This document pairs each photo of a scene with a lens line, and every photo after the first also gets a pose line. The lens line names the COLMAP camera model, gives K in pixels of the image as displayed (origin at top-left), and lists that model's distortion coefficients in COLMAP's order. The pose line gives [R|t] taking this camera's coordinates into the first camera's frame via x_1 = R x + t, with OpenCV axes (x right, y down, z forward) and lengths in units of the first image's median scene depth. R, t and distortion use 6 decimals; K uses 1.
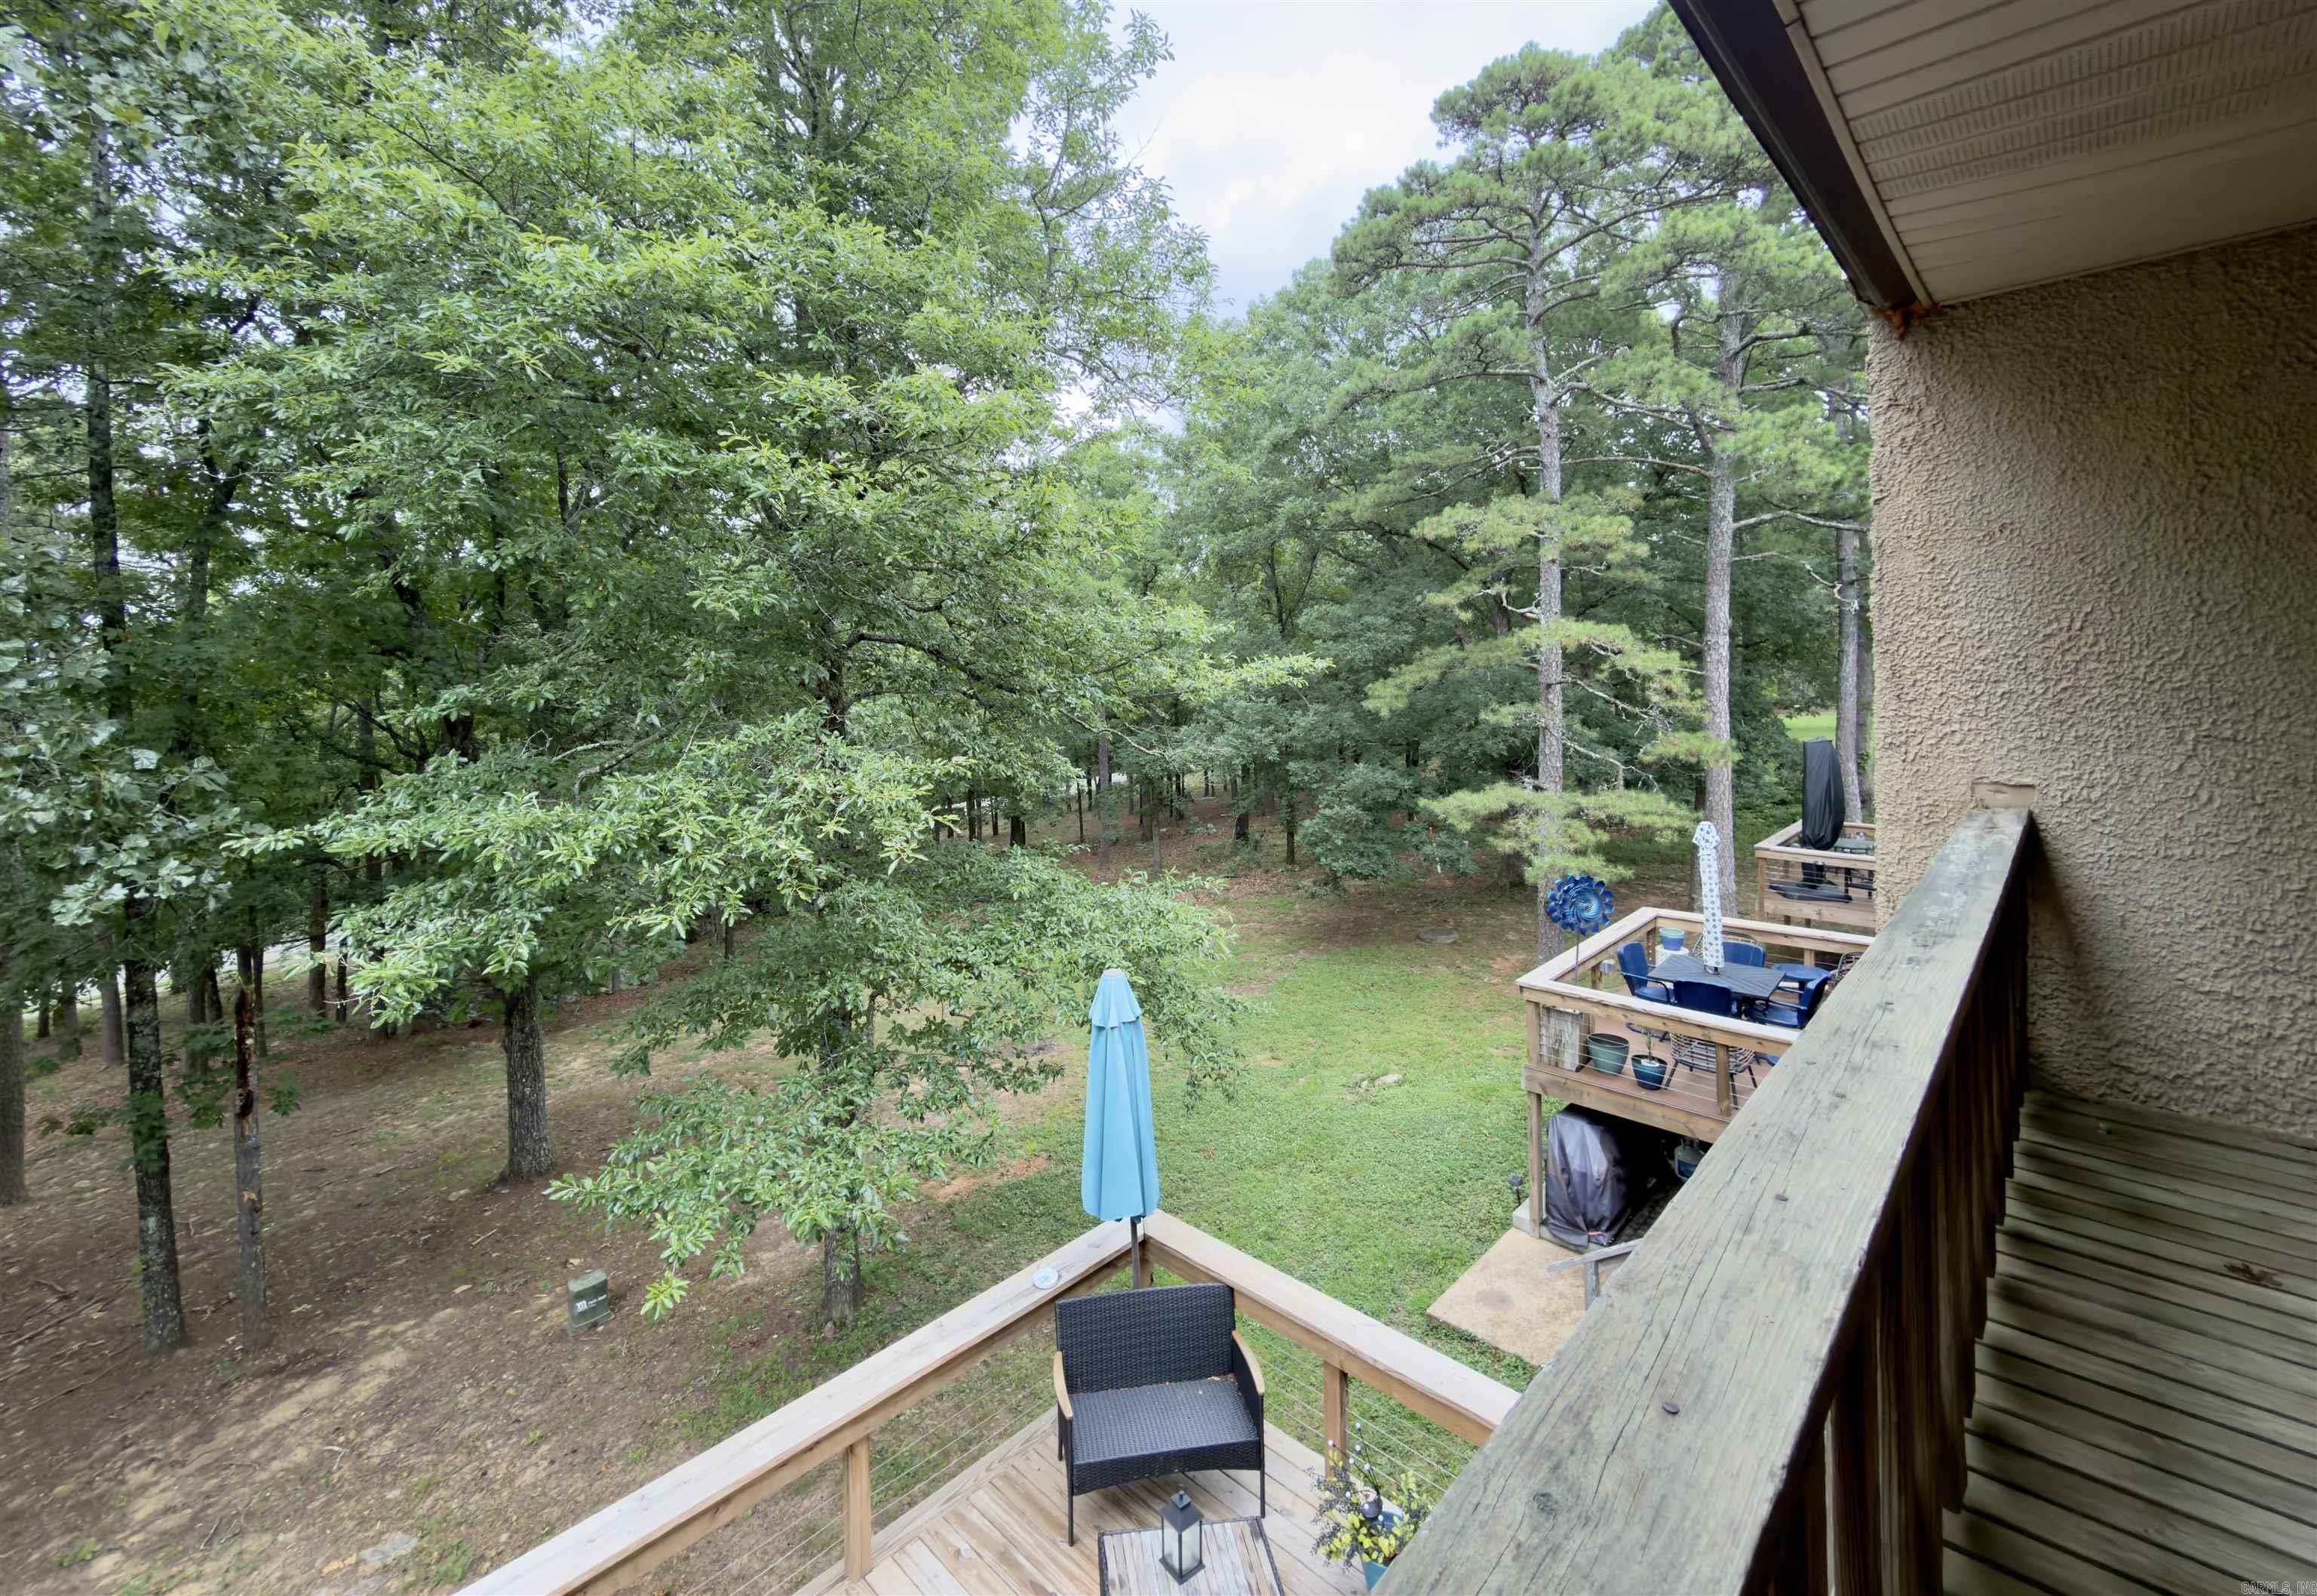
lens RADIAL K [[966.4, 0, 1102.0], [0, 966.4, 671.0], [0, 0, 1]] dist [-0.000665, 0.001038]
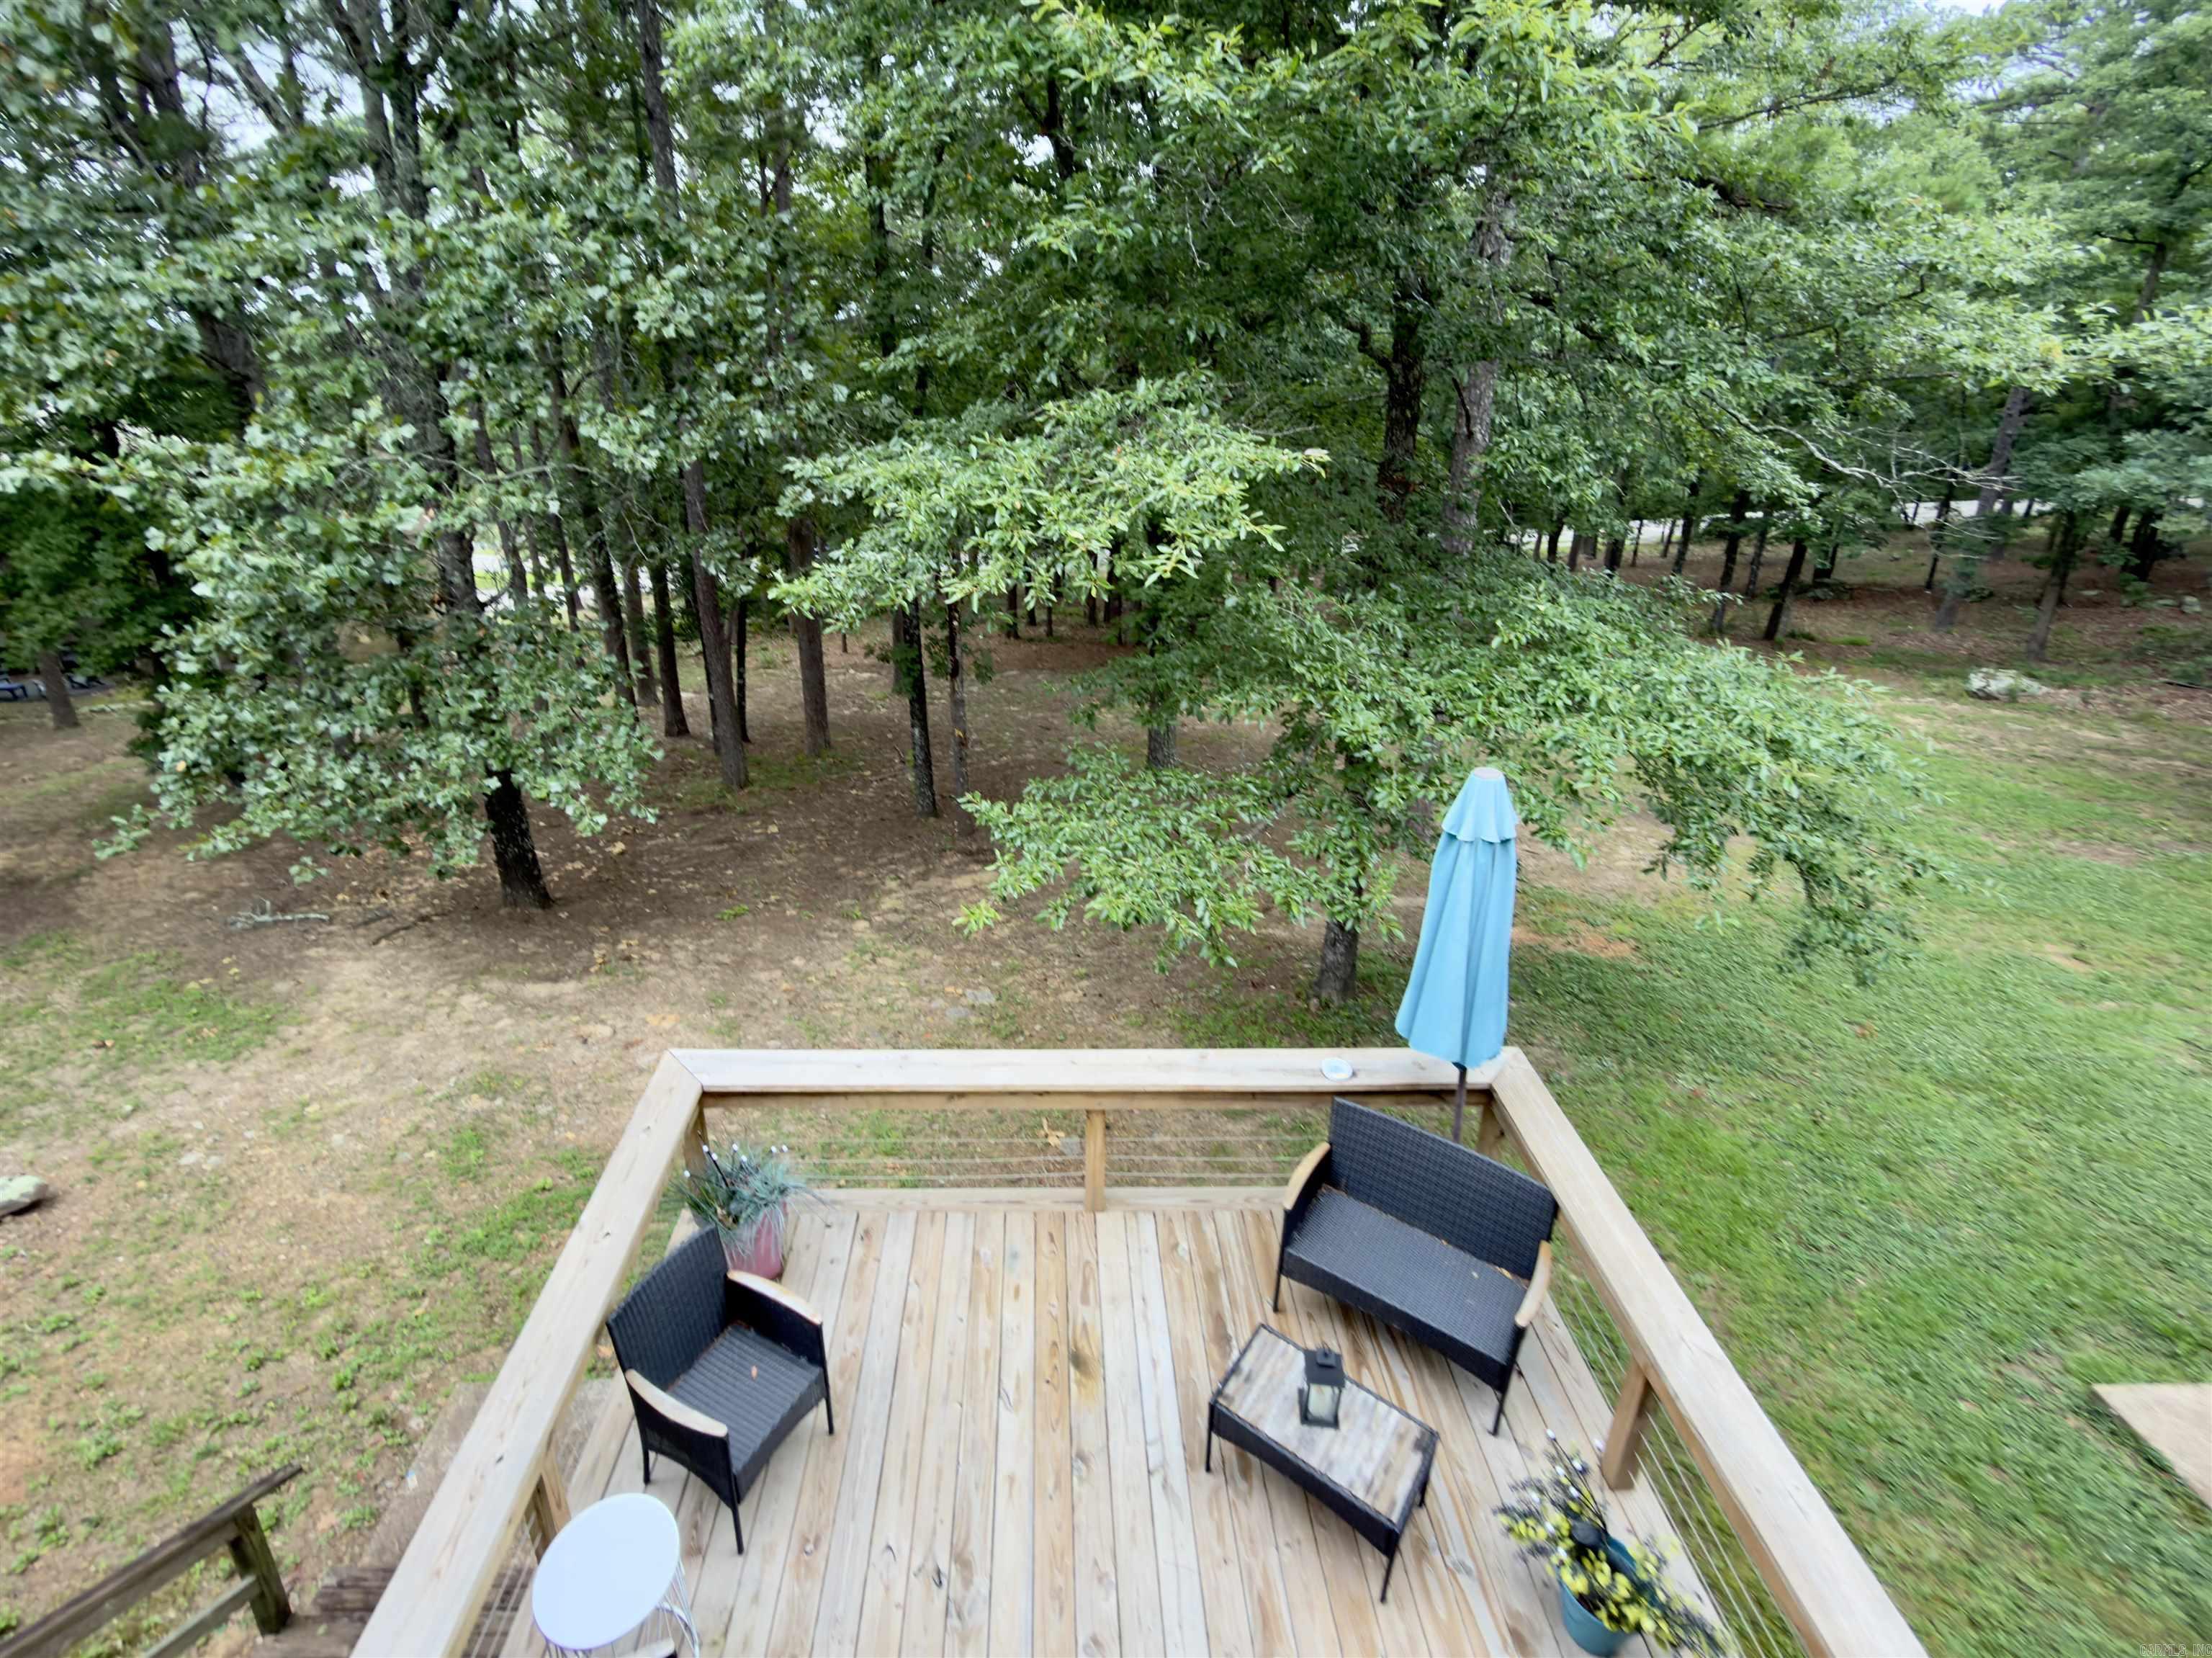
lens RADIAL K [[1018.5, 0, 1063.5], [0, 1018.5, 704.1], [0, 0, 1]] dist [0.000117, -0.000414]
pose [[0.722493, 0.252056, -0.643794, 0.140538], [-0.012799, 0.935892, 0.352053, -0.000785], [0.691259, -0.246116, 0.679402, 0.146923]]
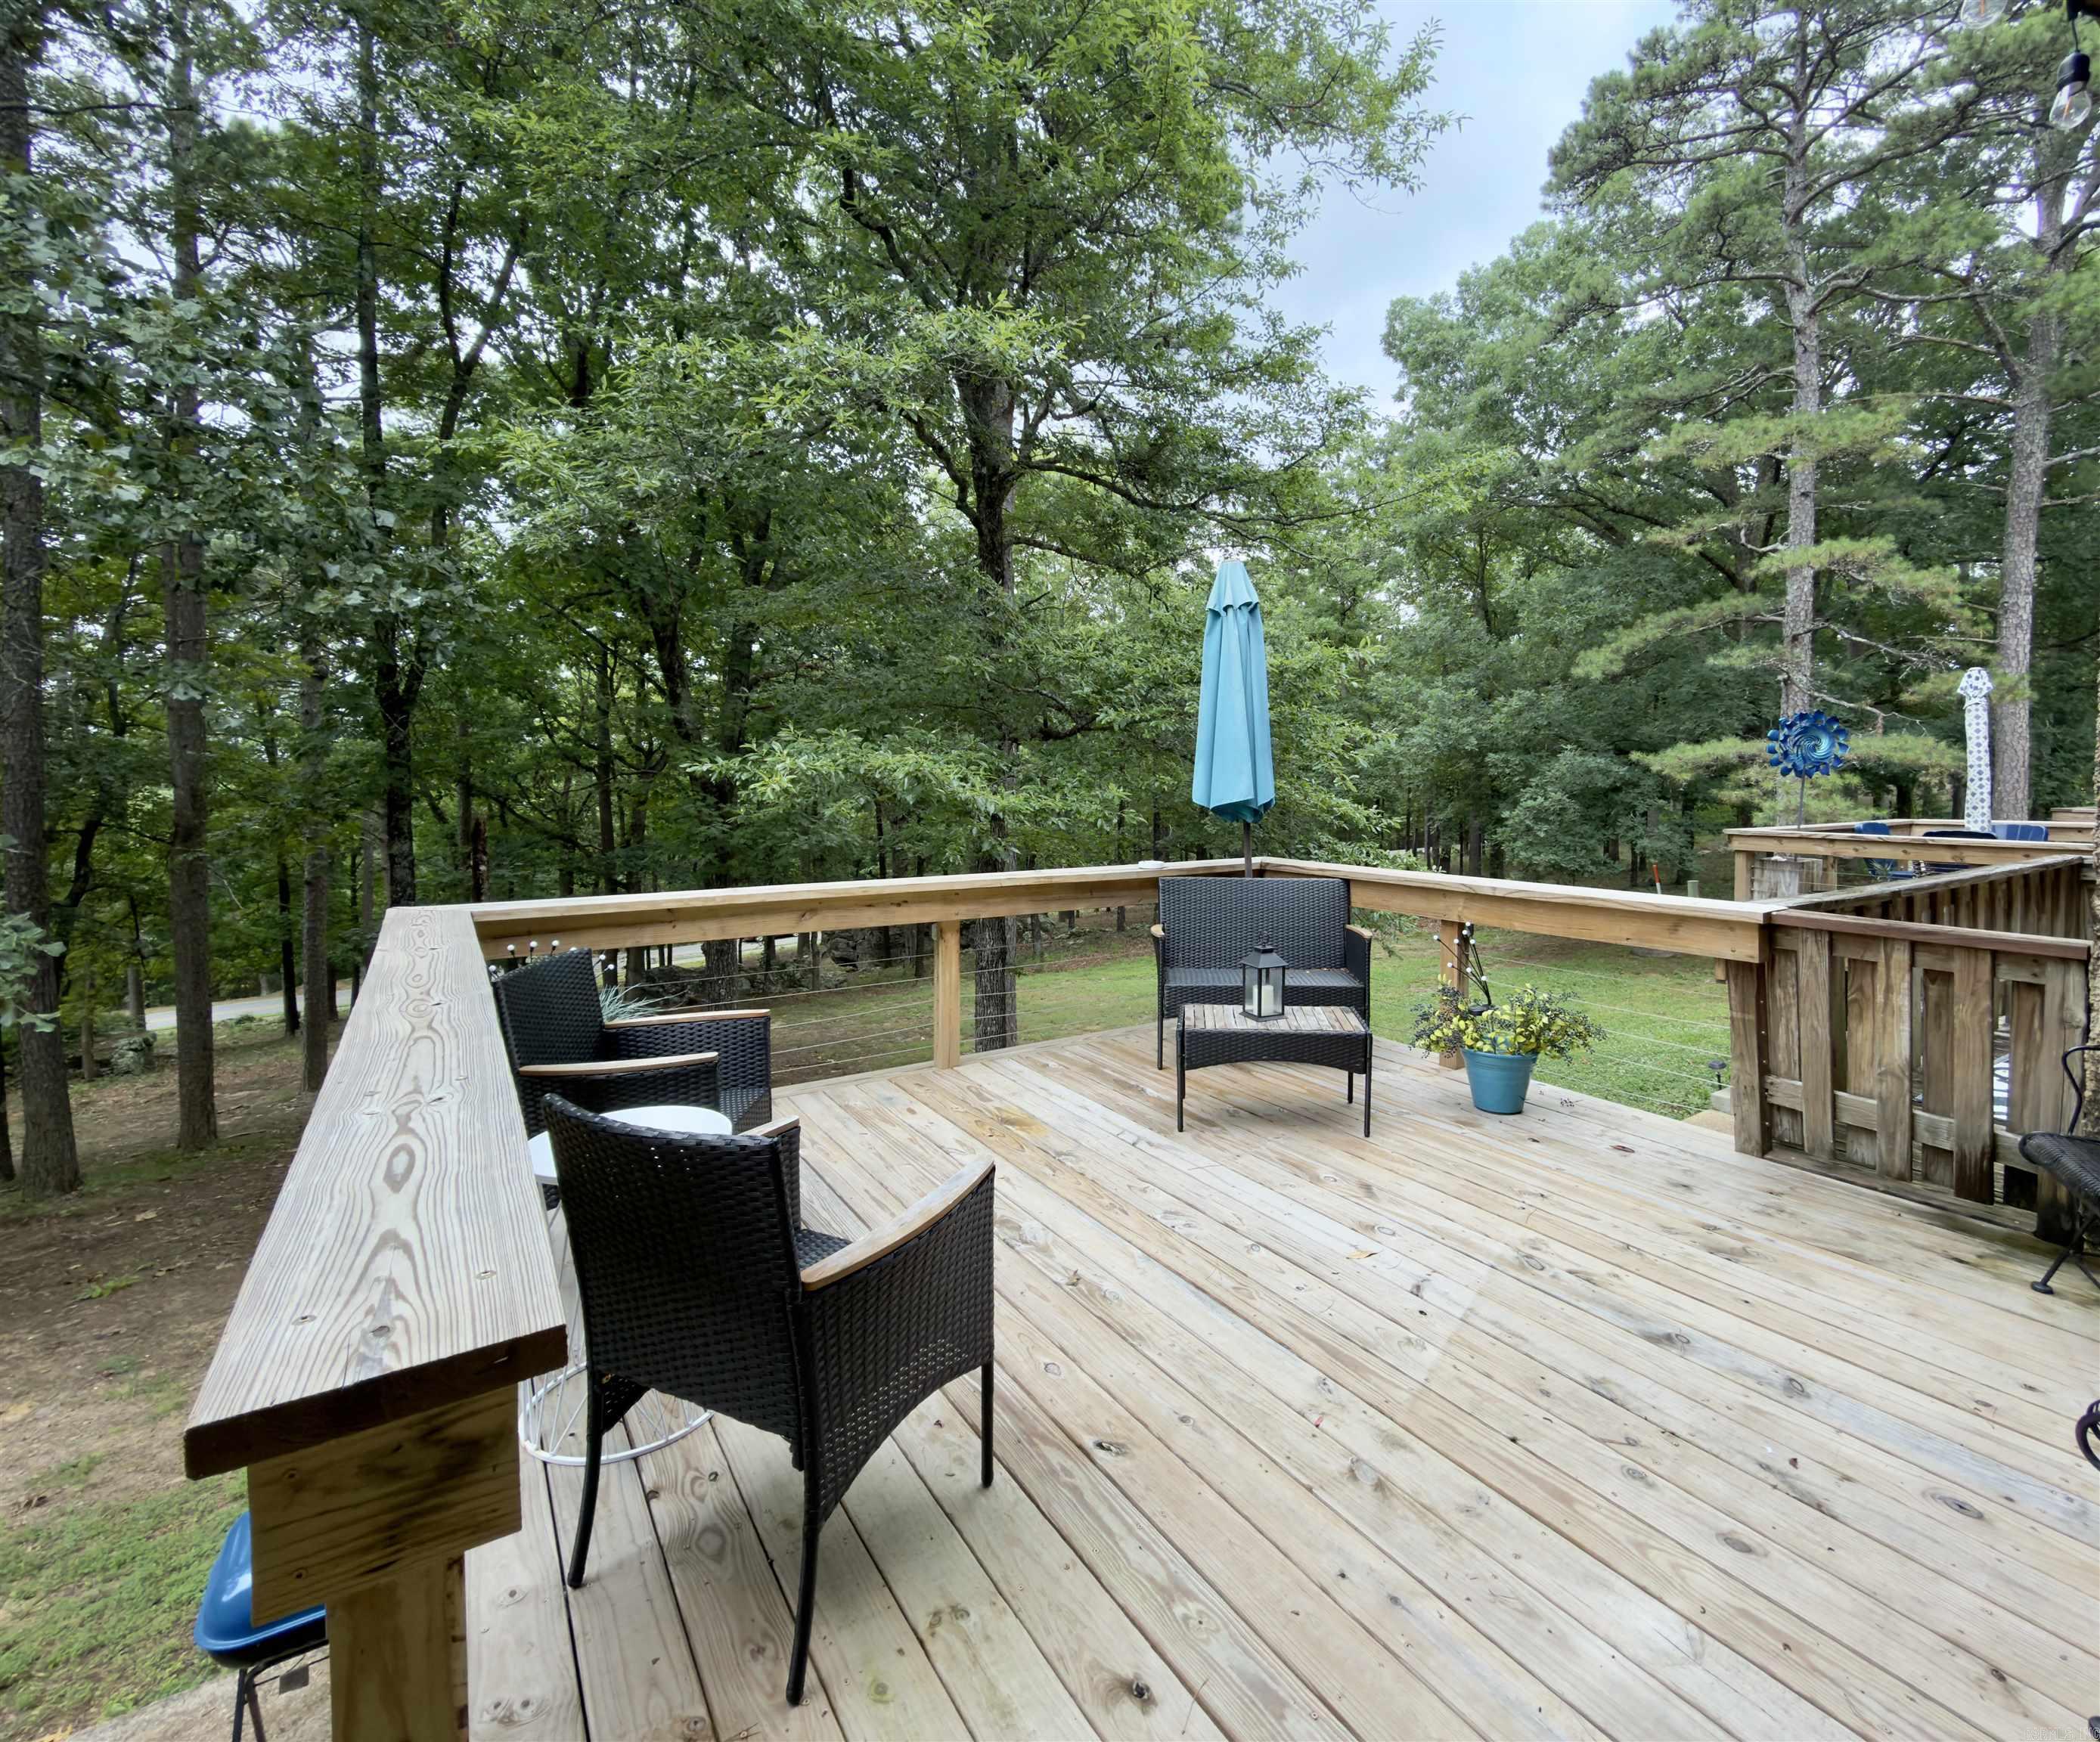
lens RADIAL K [[983.5, 0, 1132.6], [0, 983.5, 803.5], [0, 0, 1]] dist [0.001654, -0.001515]
pose [[0.984803, 0.020871, -0.172414, 0.047677], [-0.015199, 0.999301, 0.034153, 0.272556], [0.173006, -0.031013, 0.984432, 0.013784]]
